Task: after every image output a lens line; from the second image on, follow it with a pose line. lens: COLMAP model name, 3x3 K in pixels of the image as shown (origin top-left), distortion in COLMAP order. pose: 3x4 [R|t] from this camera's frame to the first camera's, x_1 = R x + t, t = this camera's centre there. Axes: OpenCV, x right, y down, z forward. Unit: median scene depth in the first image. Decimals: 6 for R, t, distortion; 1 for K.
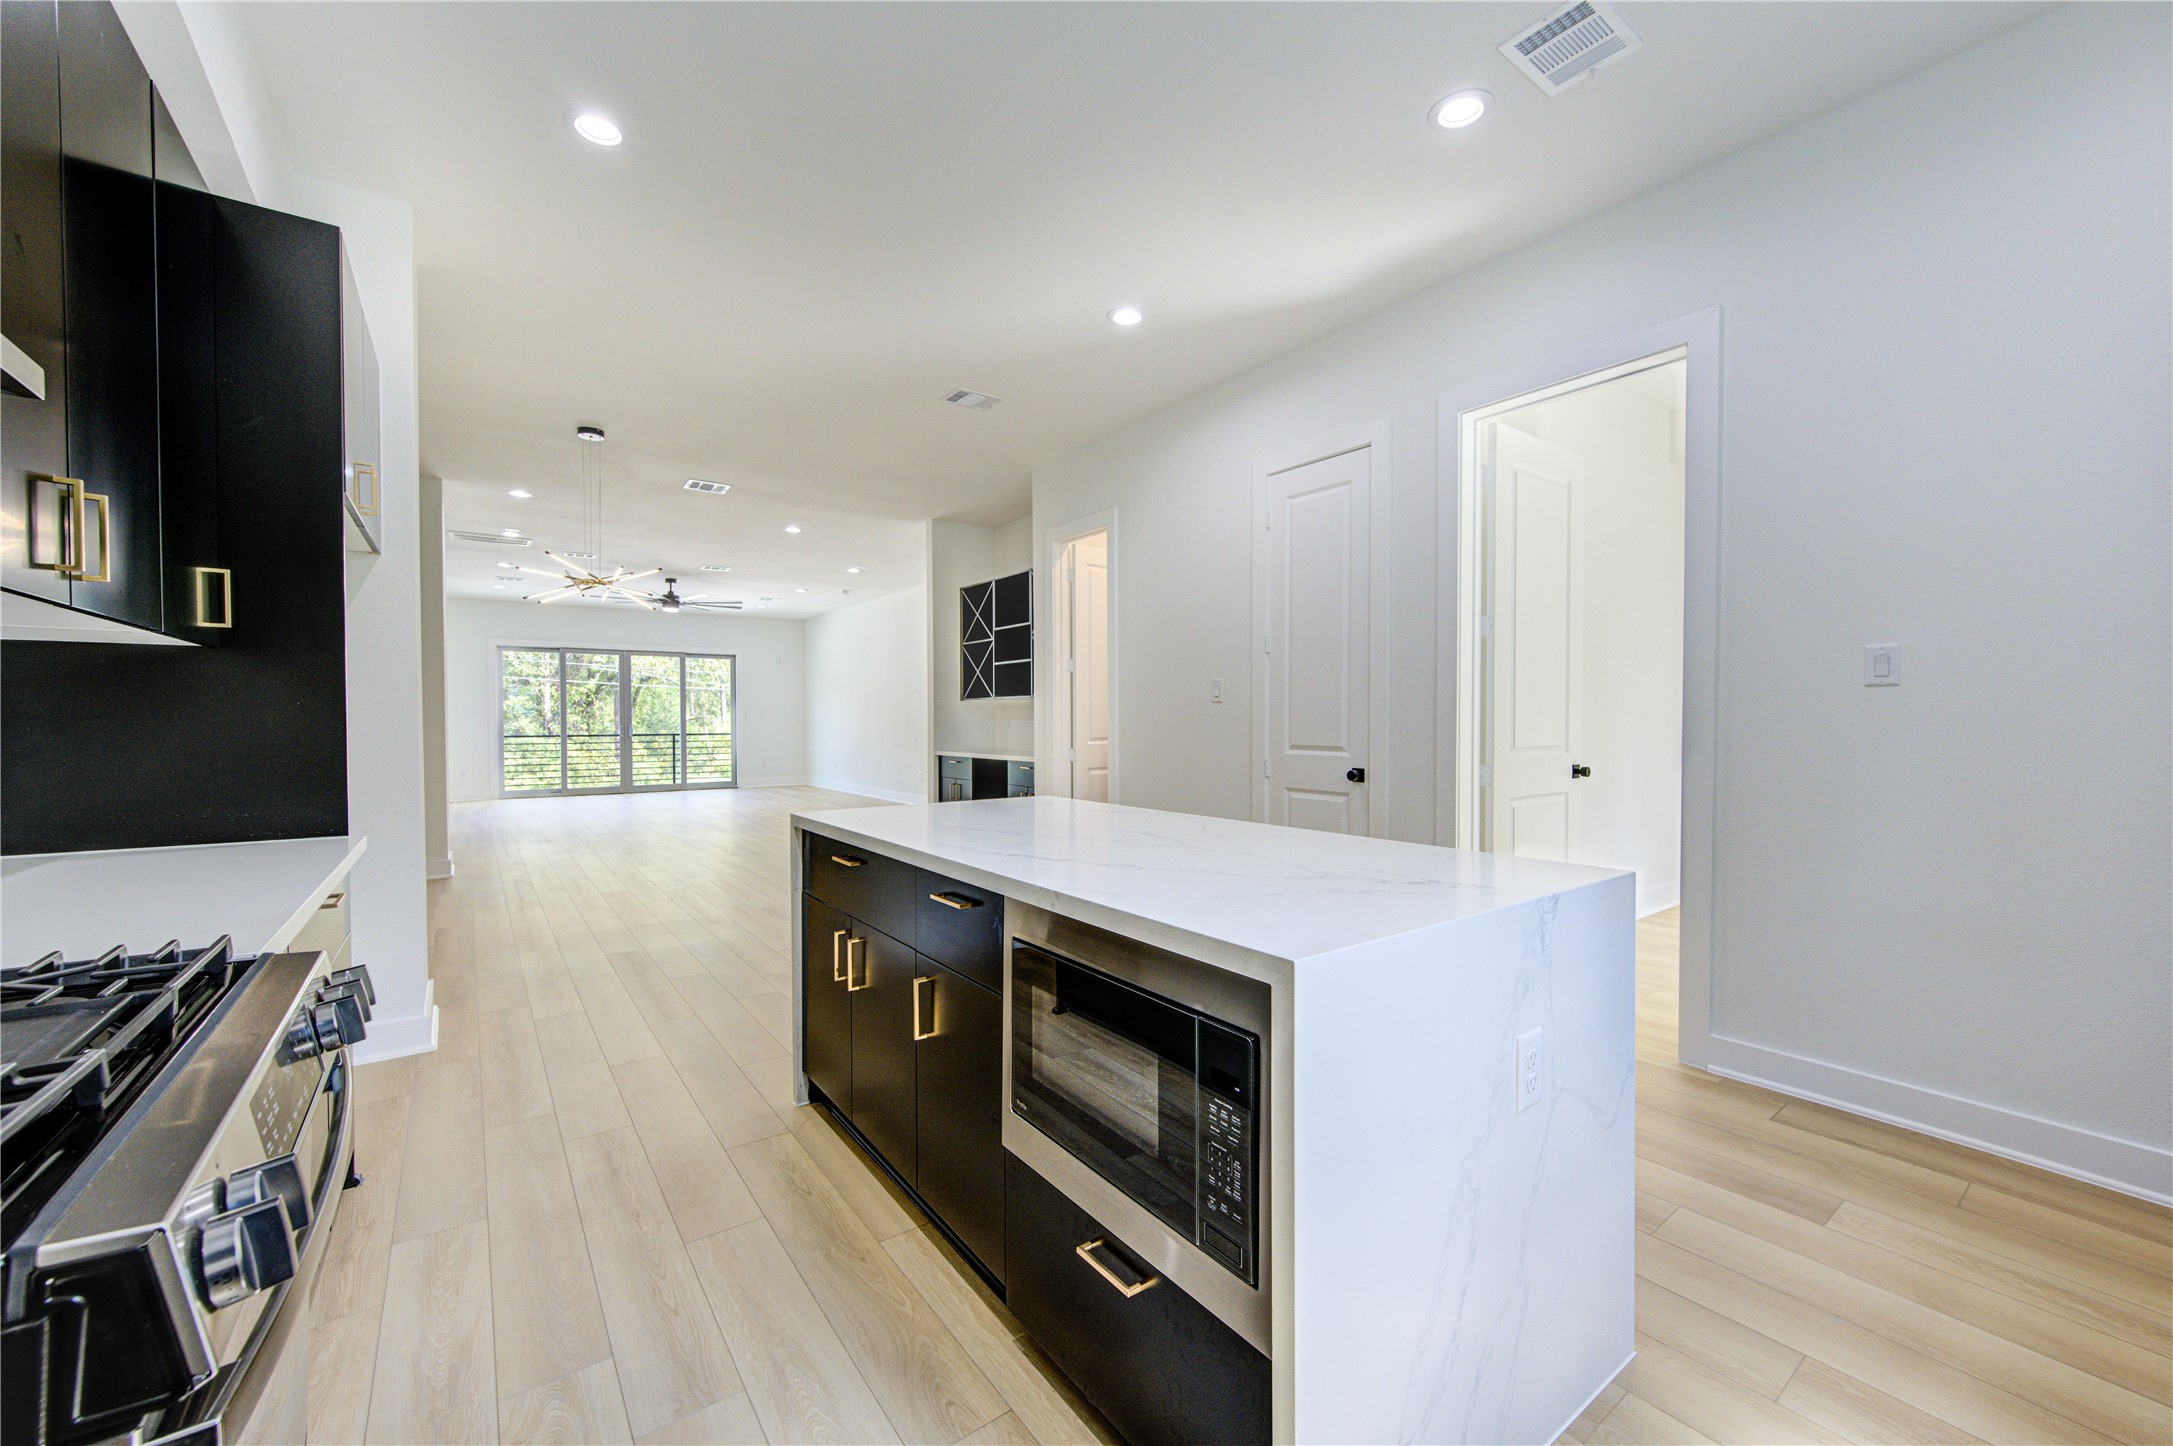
lens RADIAL K [[843.7, 0, 1091.4], [0, 843.7, 728.2], [0, 0, 1]] dist [0.001520, -0.000025]
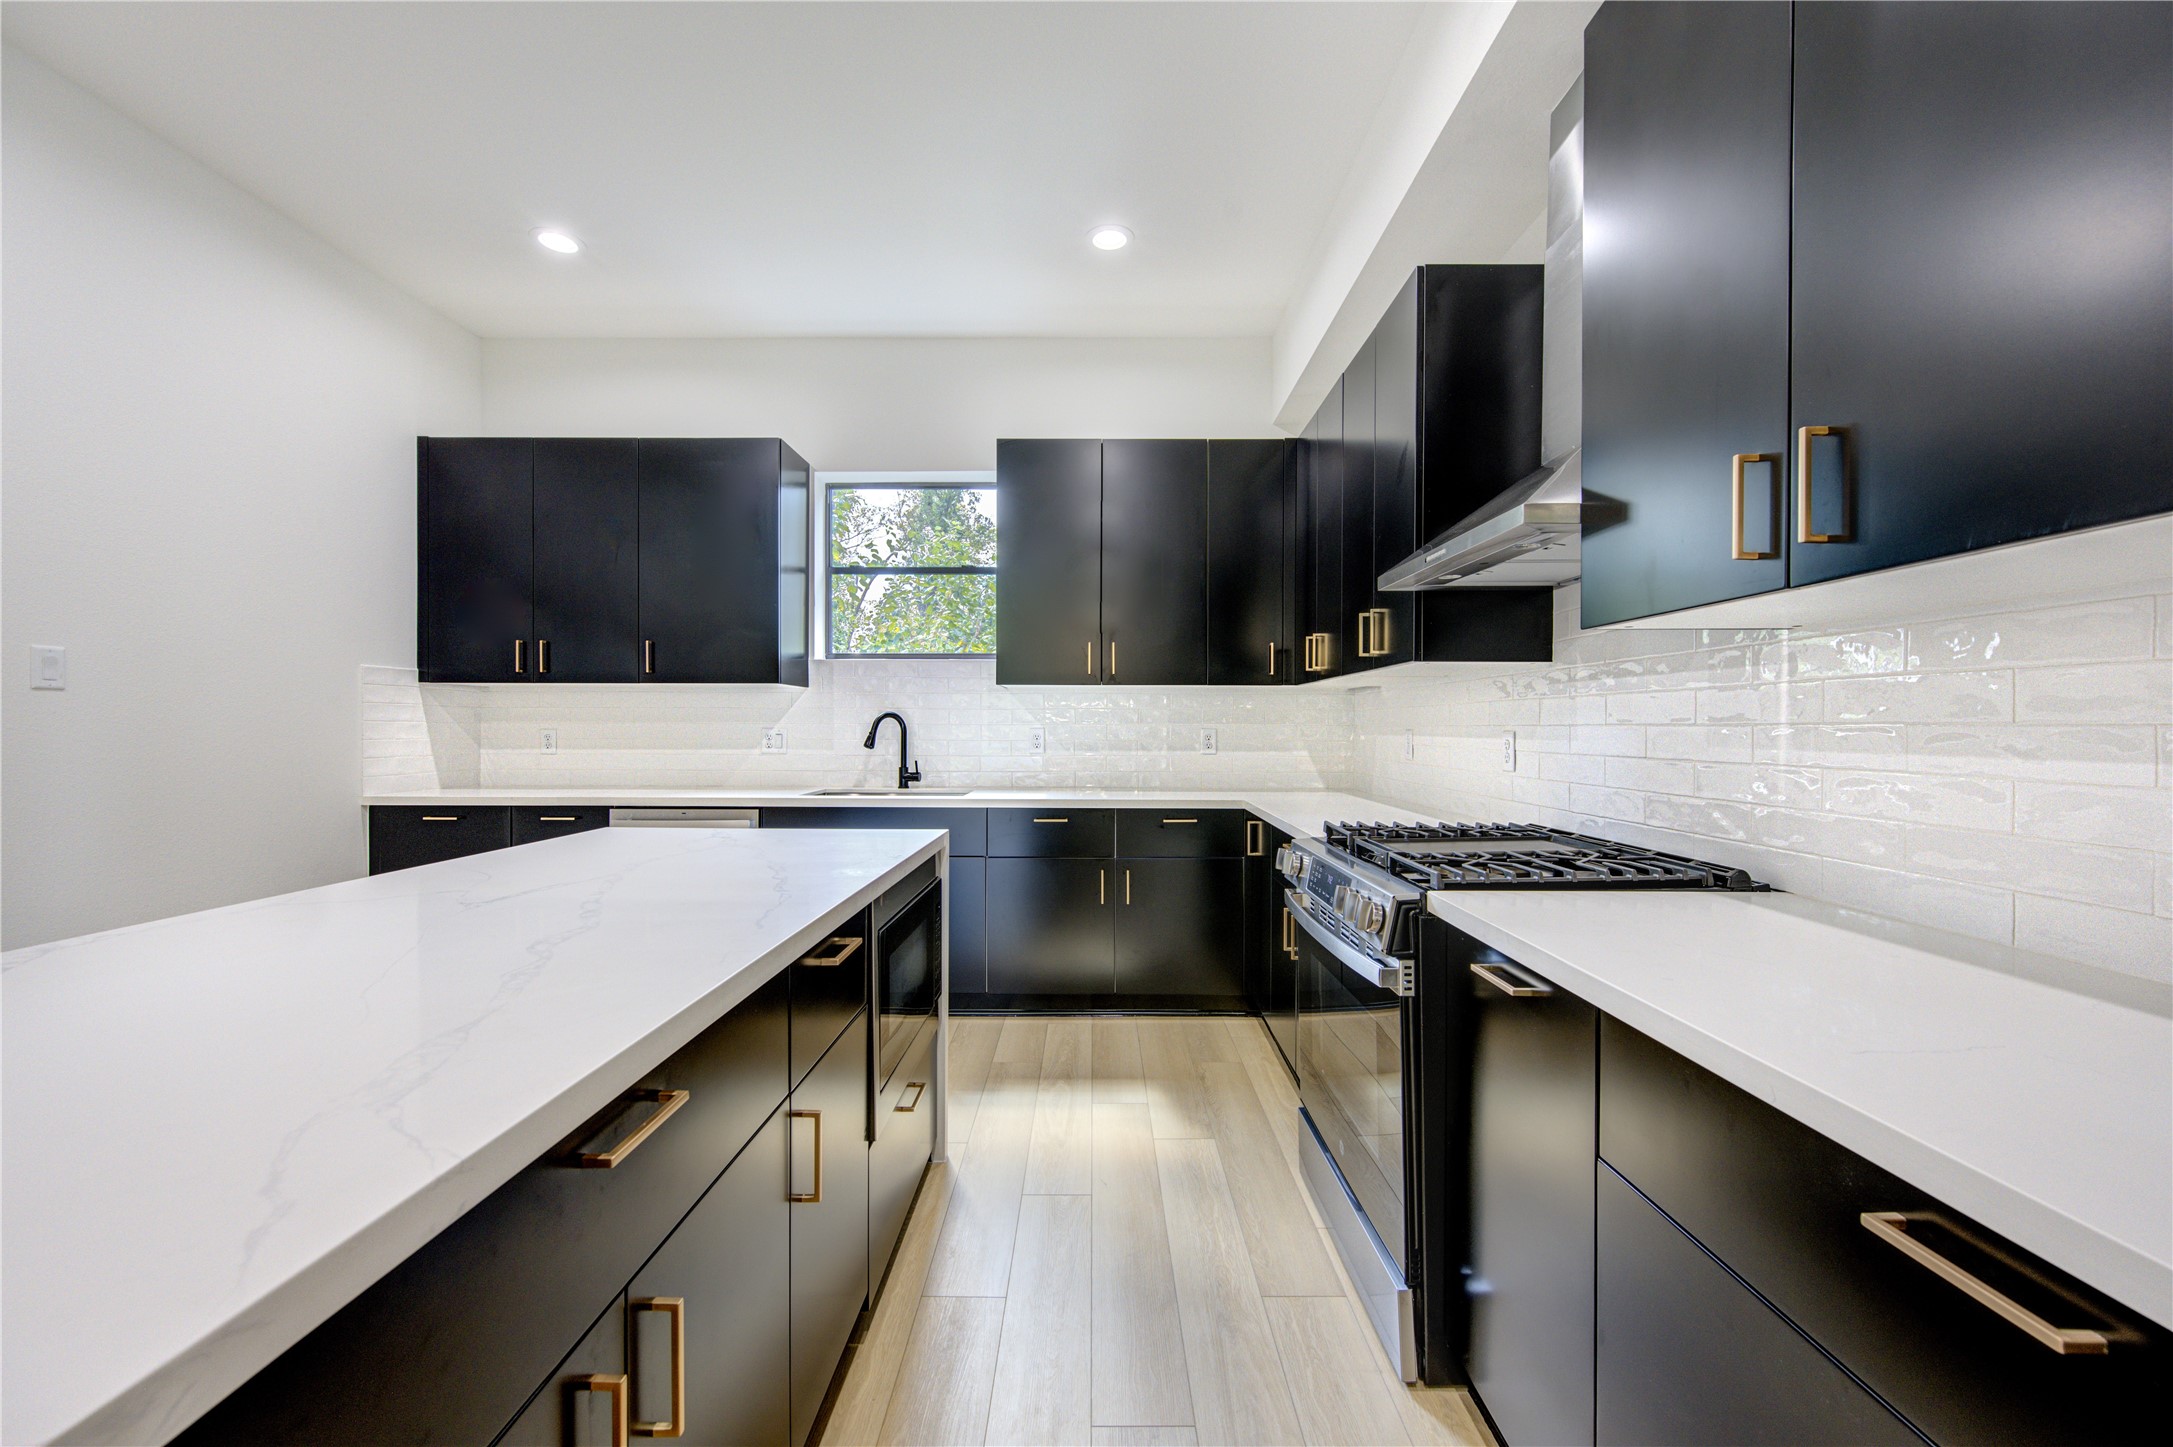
lens RADIAL K [[863.0, 0, 1086.5], [0, 863.0, 723.5], [0, 0, 1]] dist [0.001072, 0.000016]
pose [[-0.797253, 0.000498, 0.603645, -0.112873], [0.005446, 0.999965, 0.006367, -0.002115], [-0.603621, 0.008364, -0.797228, 0.201419]]
